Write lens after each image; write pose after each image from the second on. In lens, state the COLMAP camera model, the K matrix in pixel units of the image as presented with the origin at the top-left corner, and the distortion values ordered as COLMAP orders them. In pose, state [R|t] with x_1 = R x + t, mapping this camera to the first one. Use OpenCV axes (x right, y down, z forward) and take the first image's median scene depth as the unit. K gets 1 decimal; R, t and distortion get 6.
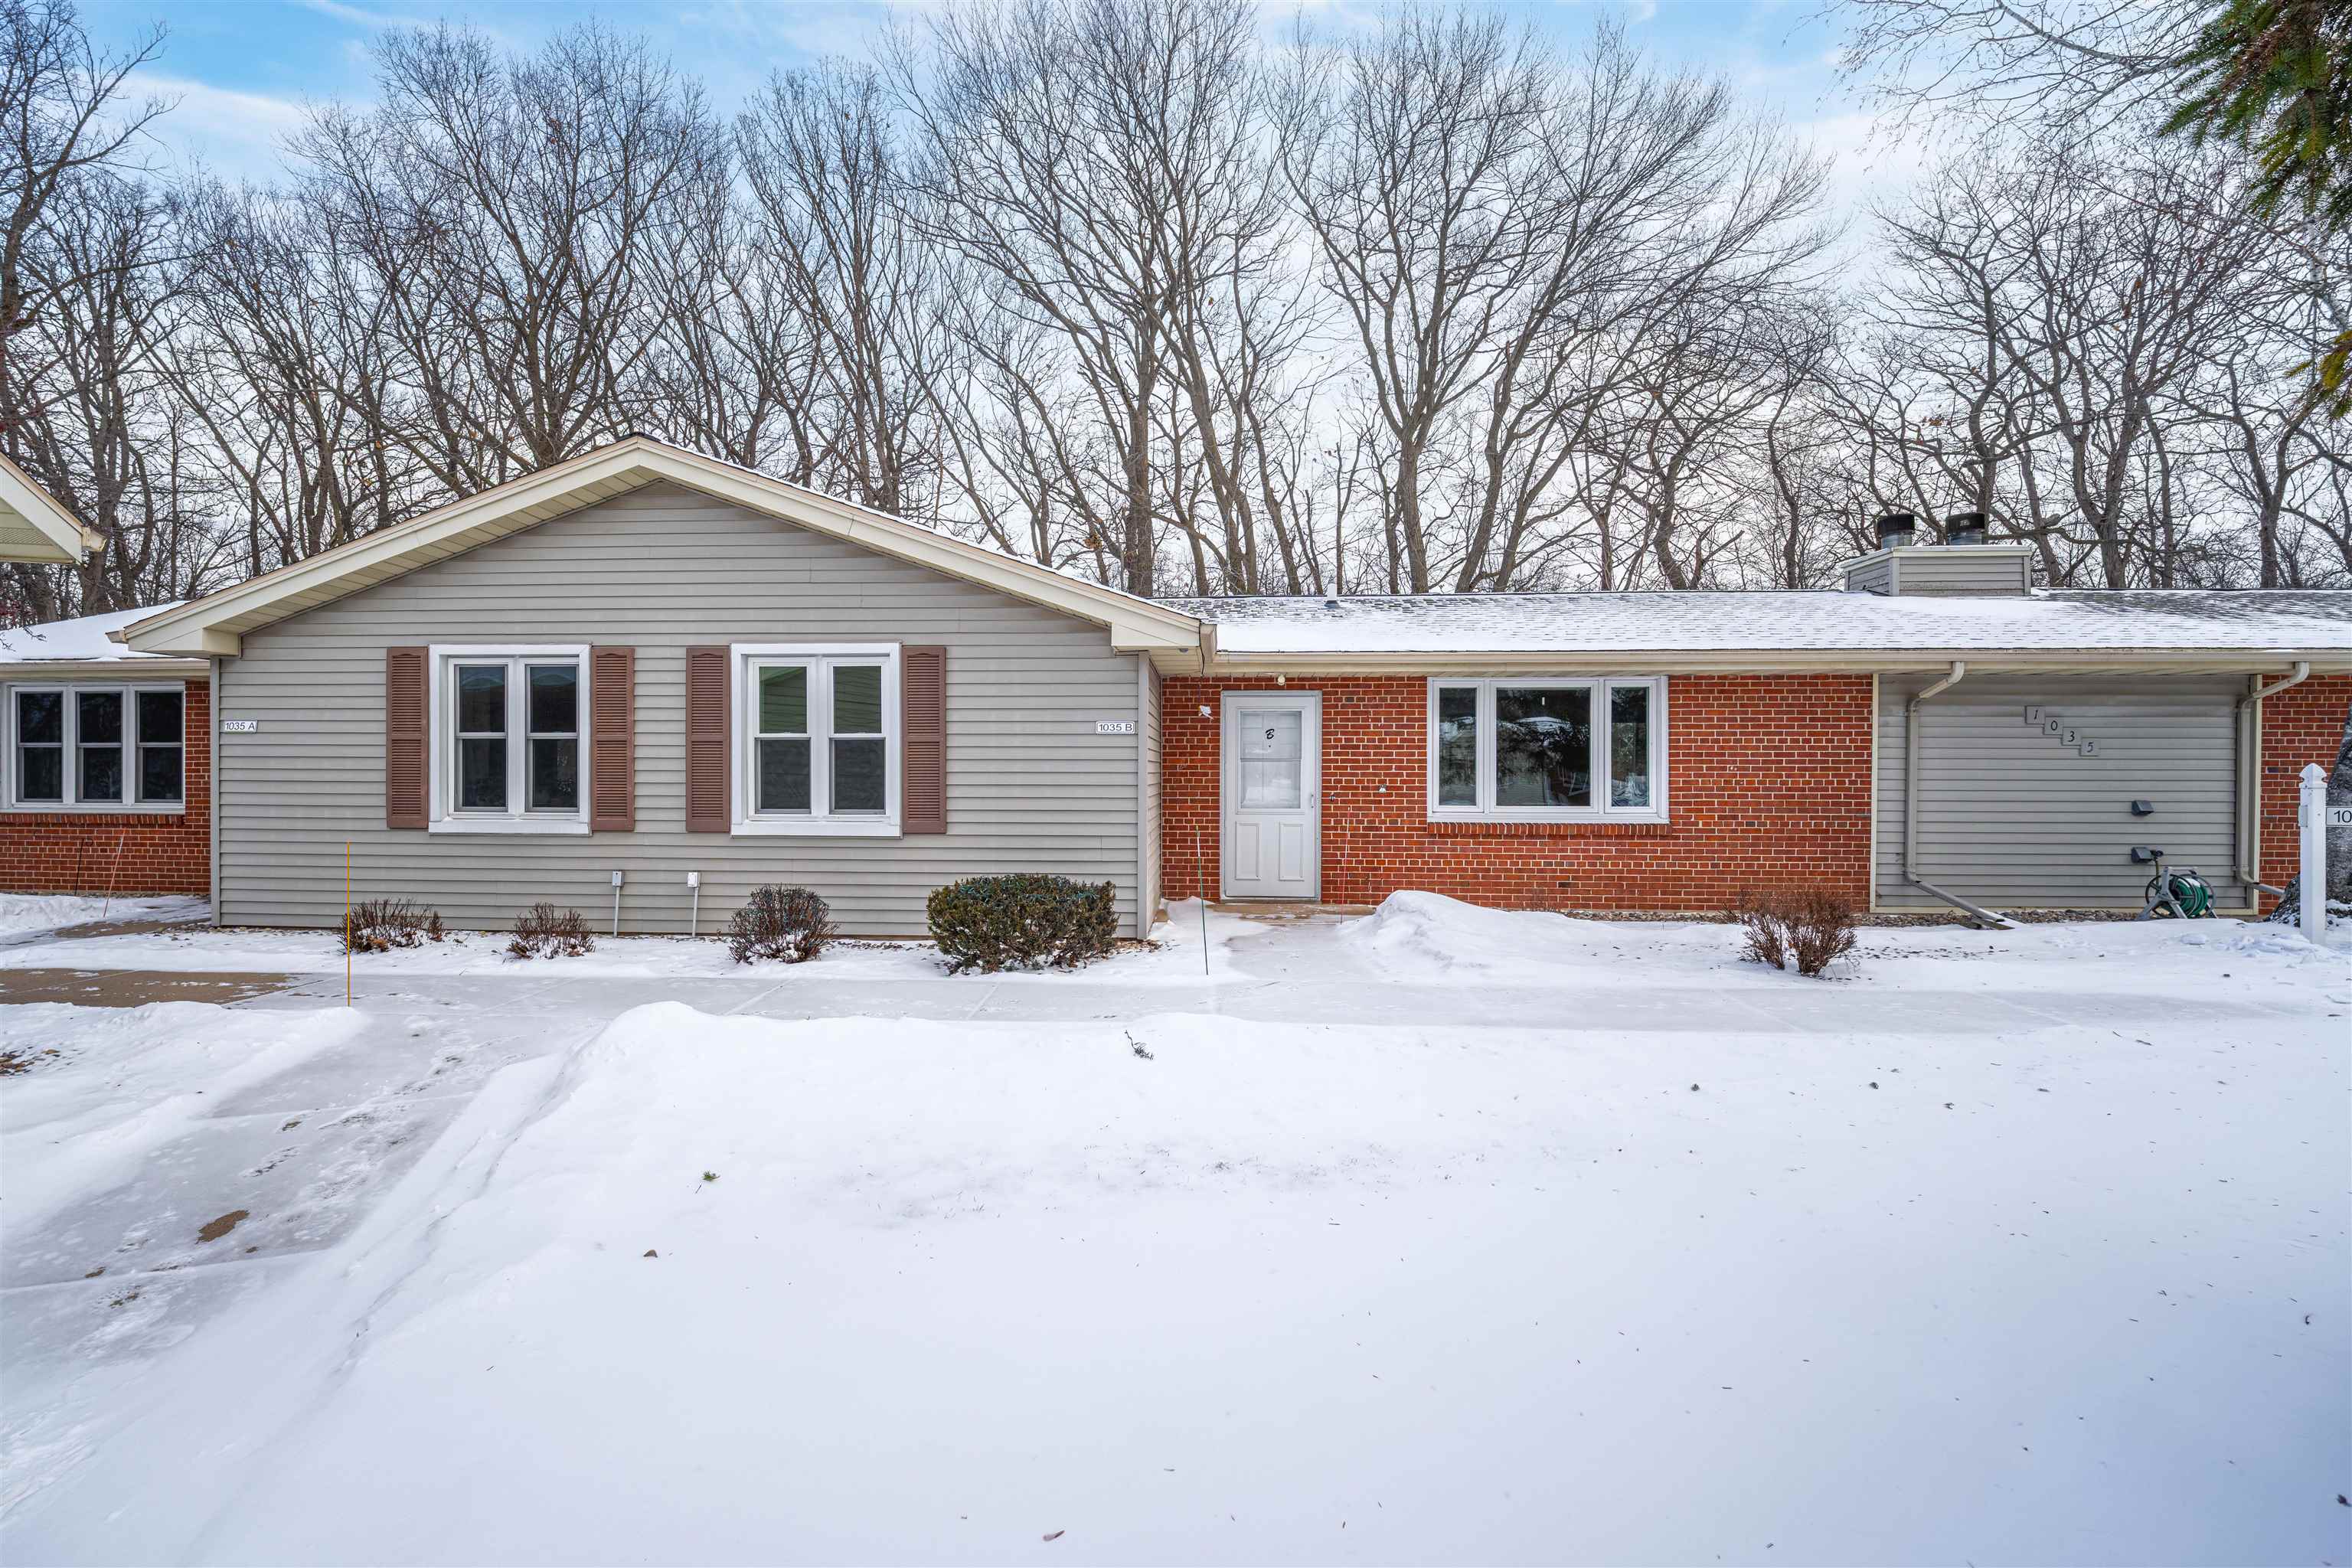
lens RADIAL K [[1011.1, 0, 1176.0], [0, 1011.1, 784.0], [0, 0, 1]] dist [-0.012287, 0.000032]
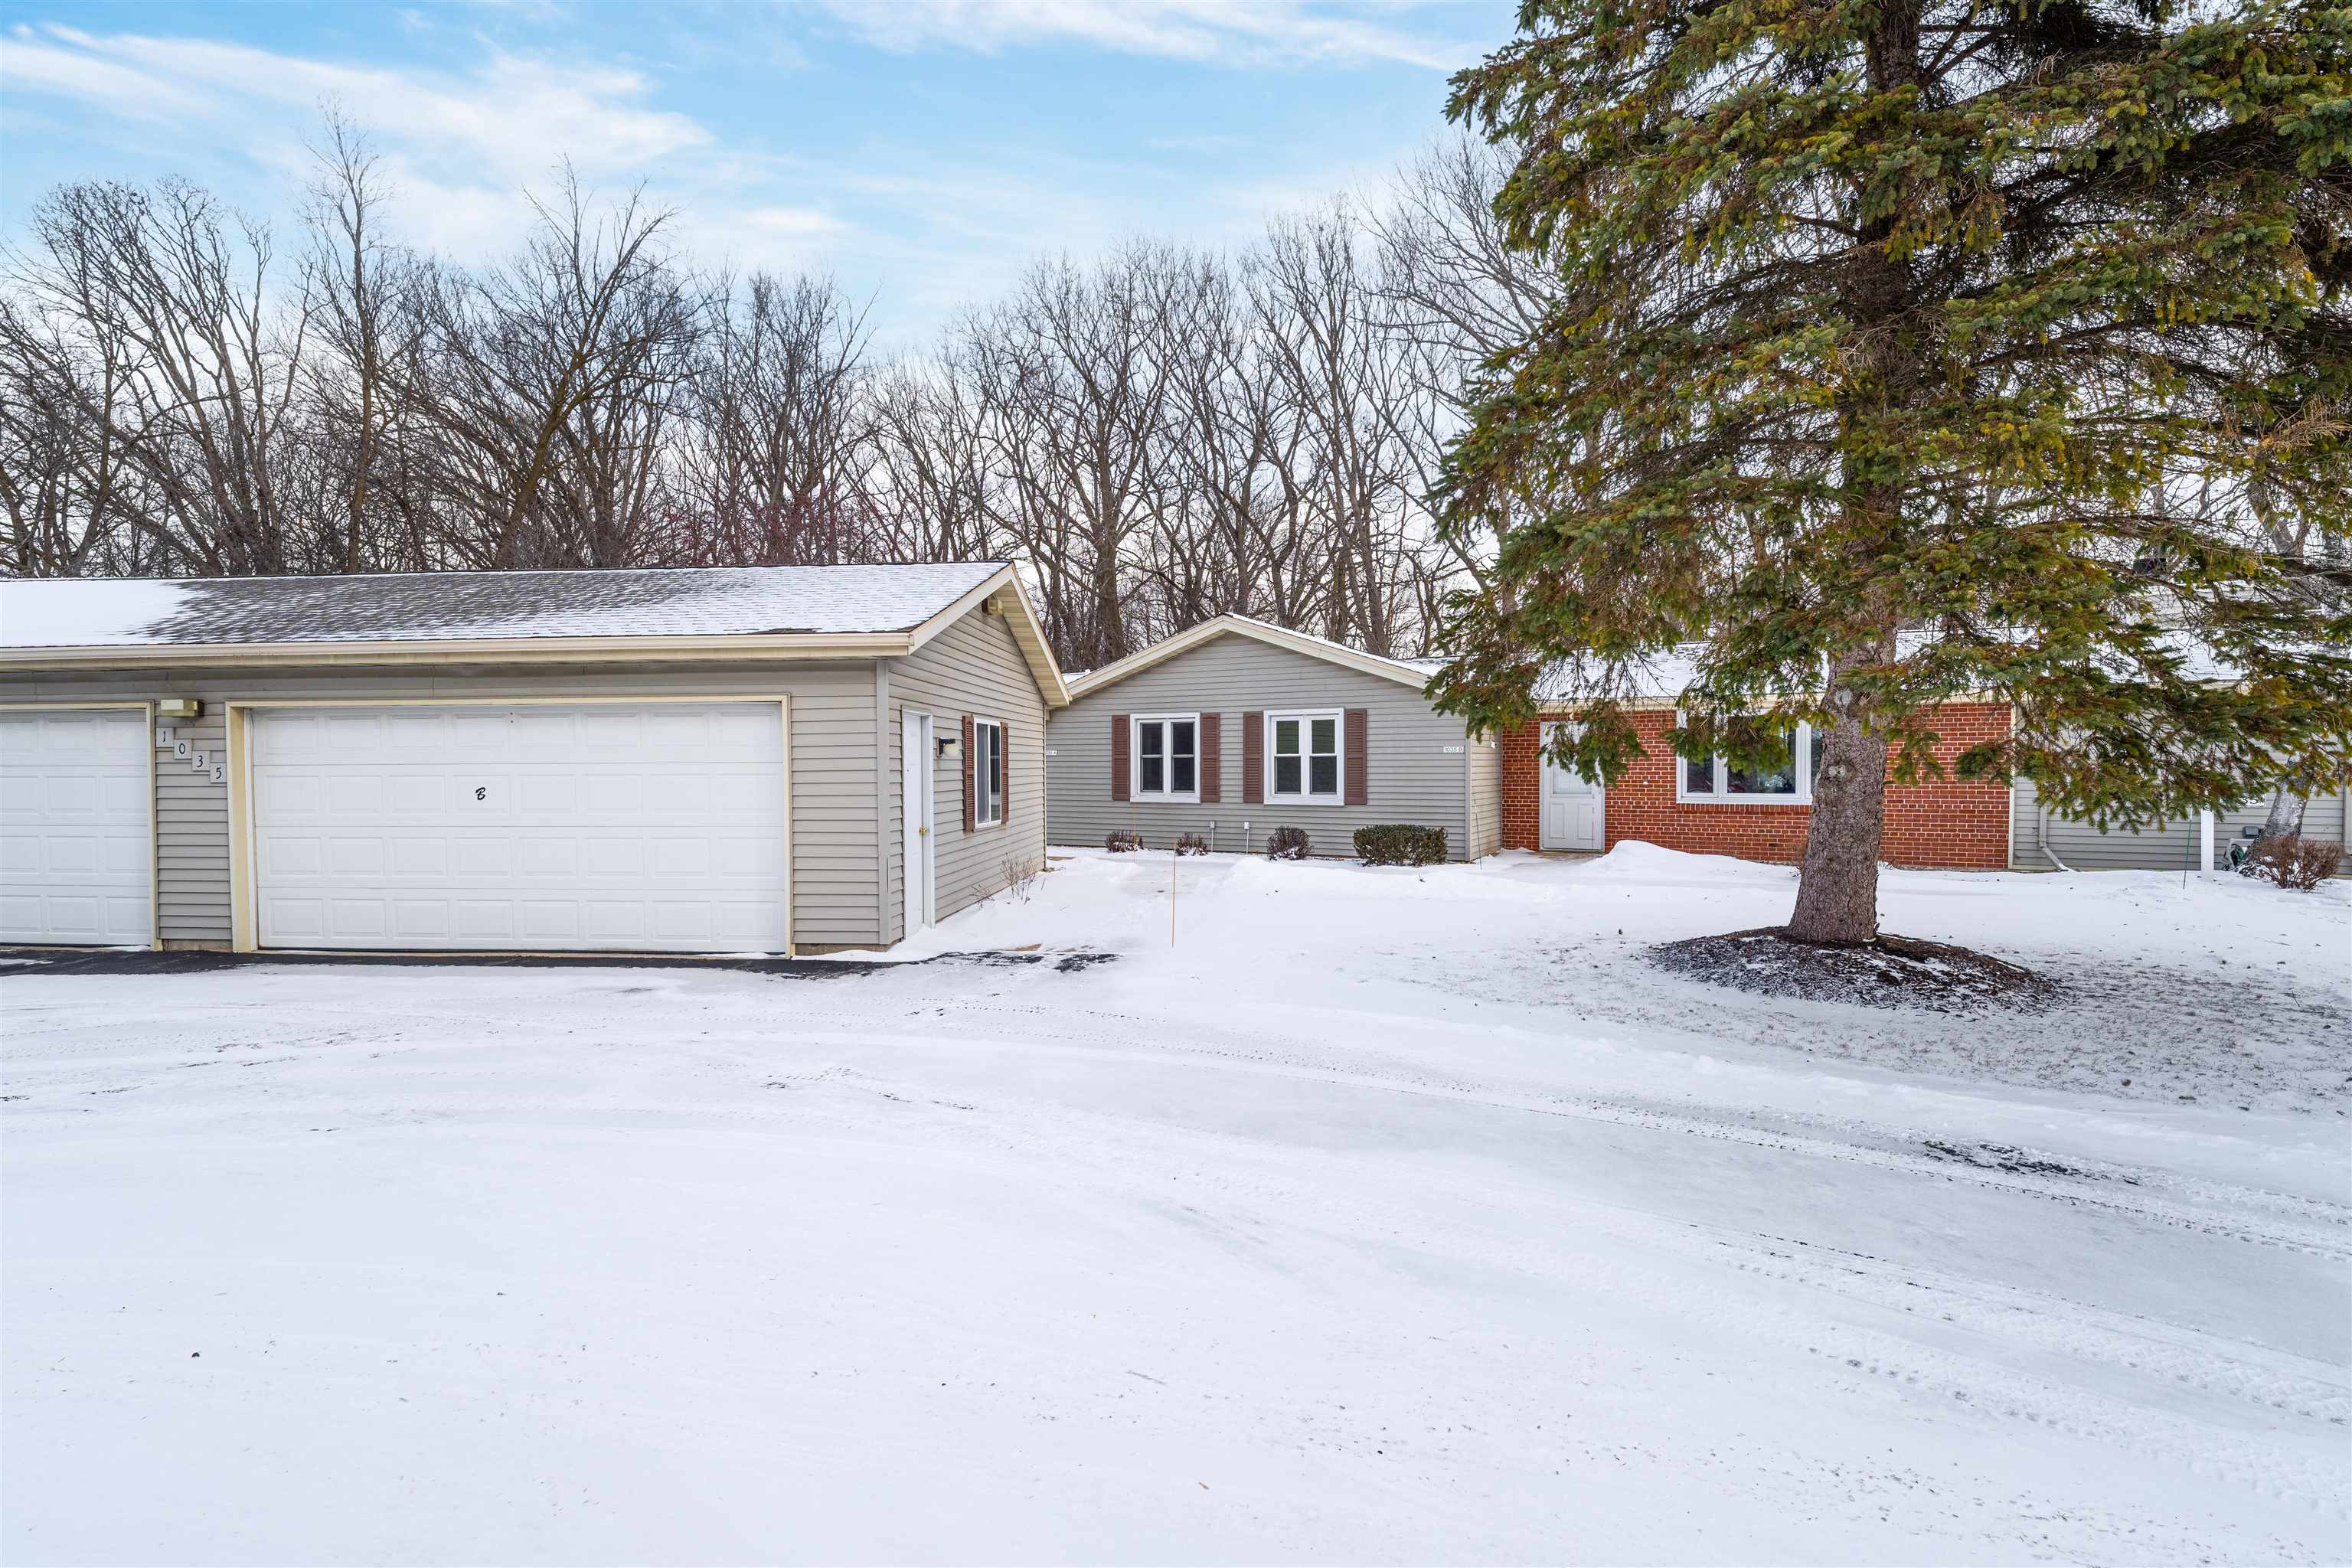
lens RADIAL K [[1031.6, 0, 1176.0], [0, 1031.6, 784.0], [0, 0, 1]] dist [-0.015802, -0.000526]
pose [[0.895813, 0.001693, -0.444429, 0.288623], [0.001292, 0.999979, 0.006414, -0.003575], [0.444430, -0.006320, 0.895791, -0.835652]]
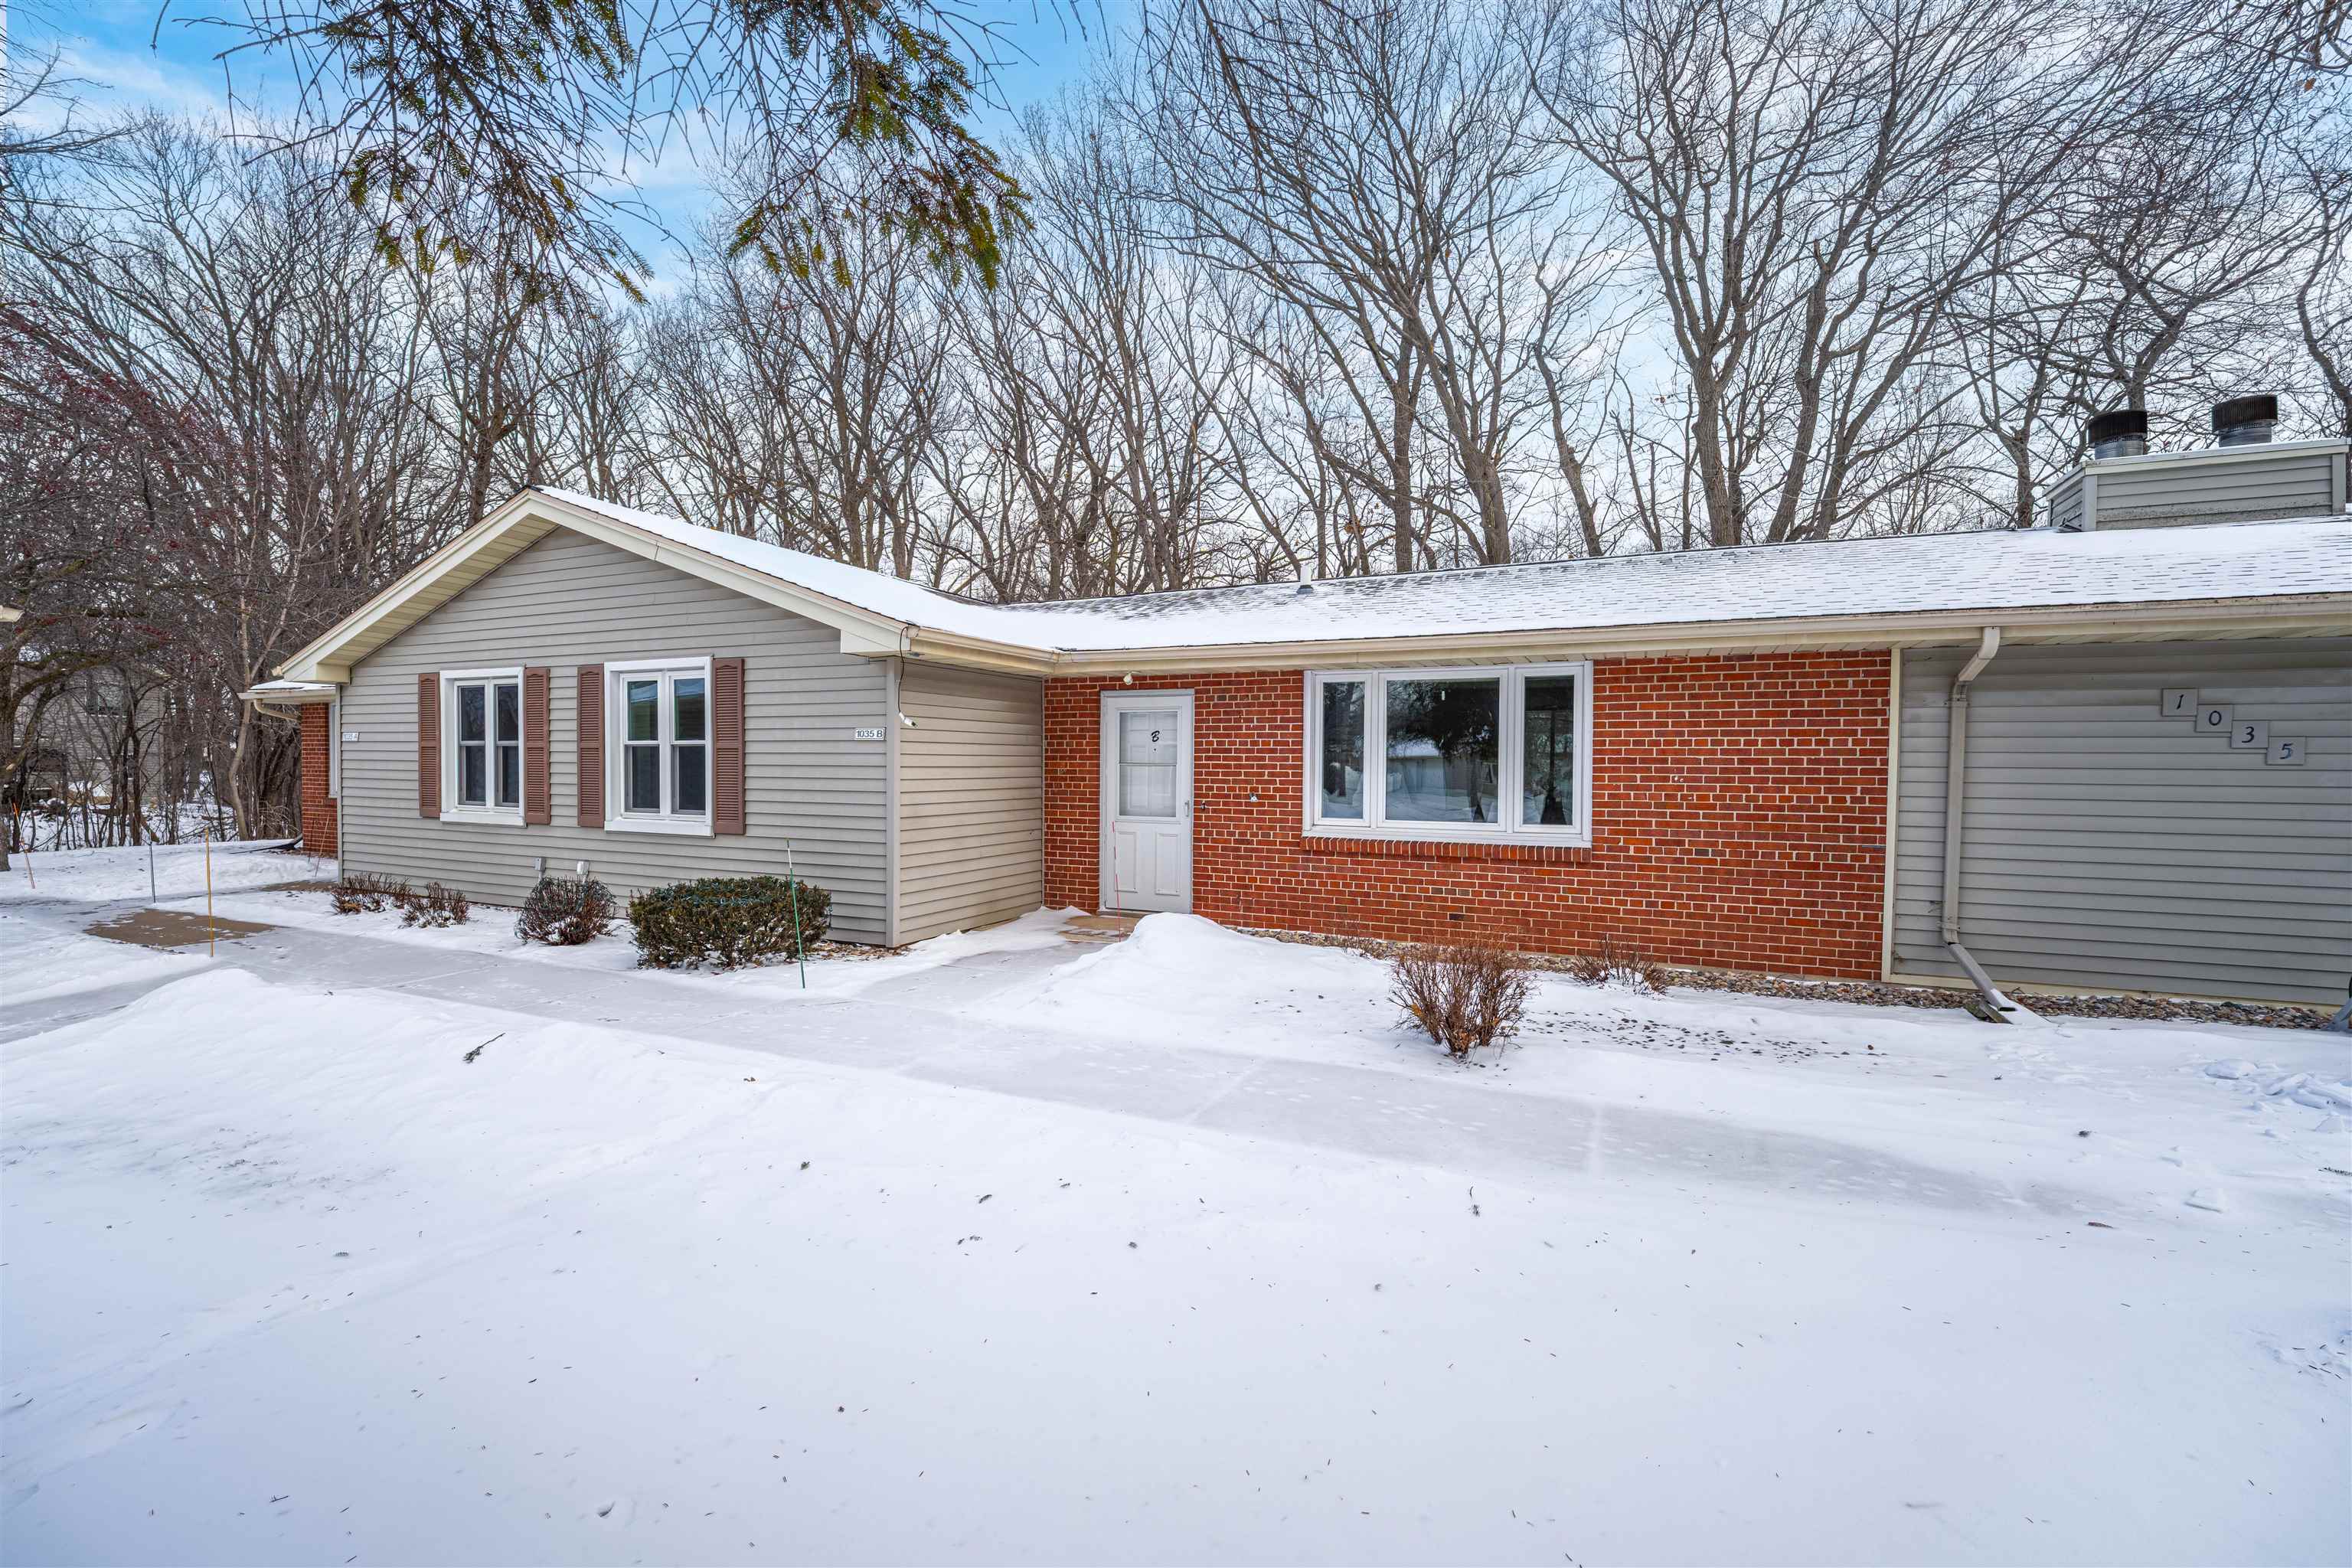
lens RADIAL K [[1031.6, 0, 1176.0], [0, 1031.6, 784.0], [0, 0, 1]] dist [-0.015802, -0.000526]
pose [[0.928916, 0.011807, -0.370101, 0.521873], [-0.009264, 0.999920, 0.008647, -0.015783], [0.370174, -0.004604, 0.928951, 0.142908]]
